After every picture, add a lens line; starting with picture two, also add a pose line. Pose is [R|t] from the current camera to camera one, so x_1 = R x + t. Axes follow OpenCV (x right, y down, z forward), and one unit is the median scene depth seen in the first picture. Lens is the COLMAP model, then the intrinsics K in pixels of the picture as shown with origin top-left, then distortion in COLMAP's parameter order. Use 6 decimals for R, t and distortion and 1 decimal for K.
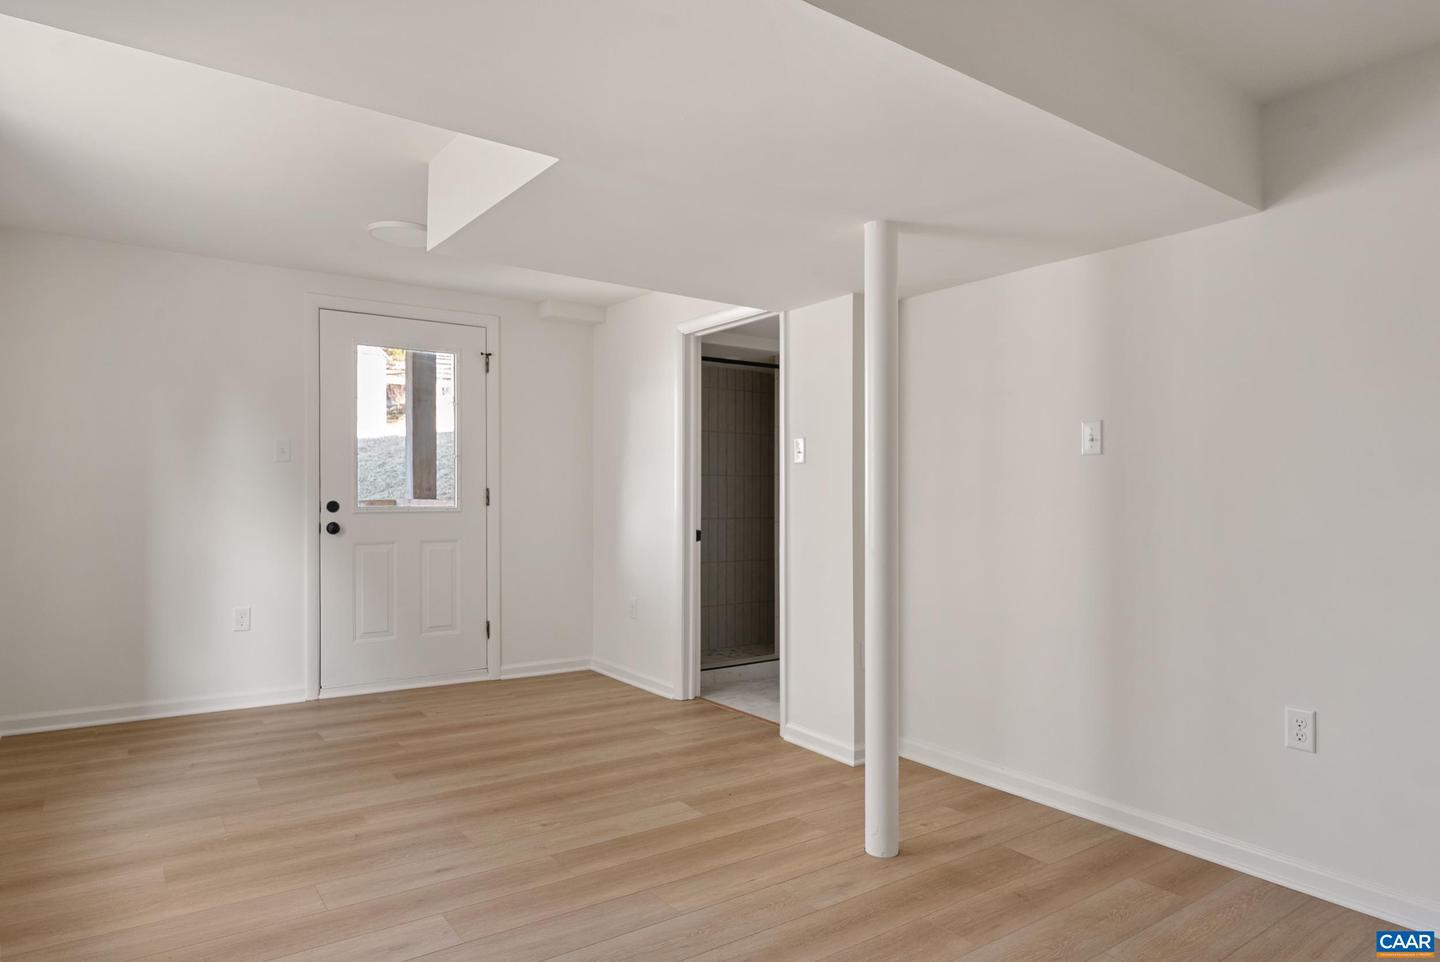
lens RADIAL K [[842.1, 0, 720.0], [0, 842.1, 481.0], [0, 0, 1]] dist [-0.003536, 0.001122]
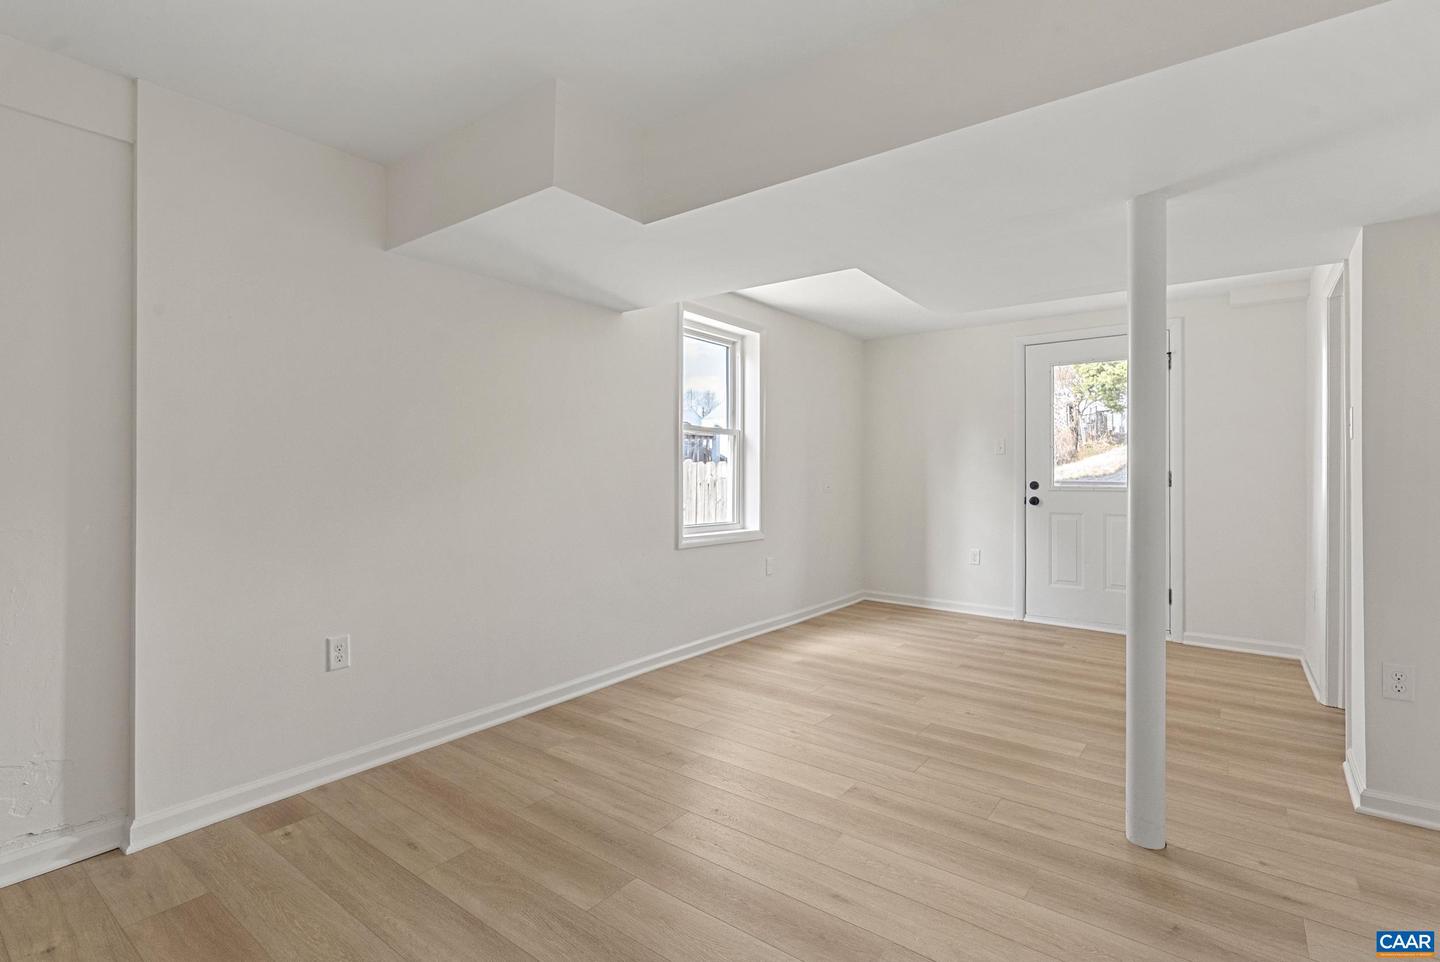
lens RADIAL K [[670.3, 0, 723.3], [0, 670.3, 471.5], [0, 0, 1]] dist [0.001612, 0.000827]
pose [[0.310758, -0.006903, -0.950464, 0.646562], [0.010926, 0.999934, -0.003690, 0.008336], [0.950426, -0.009238, 0.310813, 0.246203]]
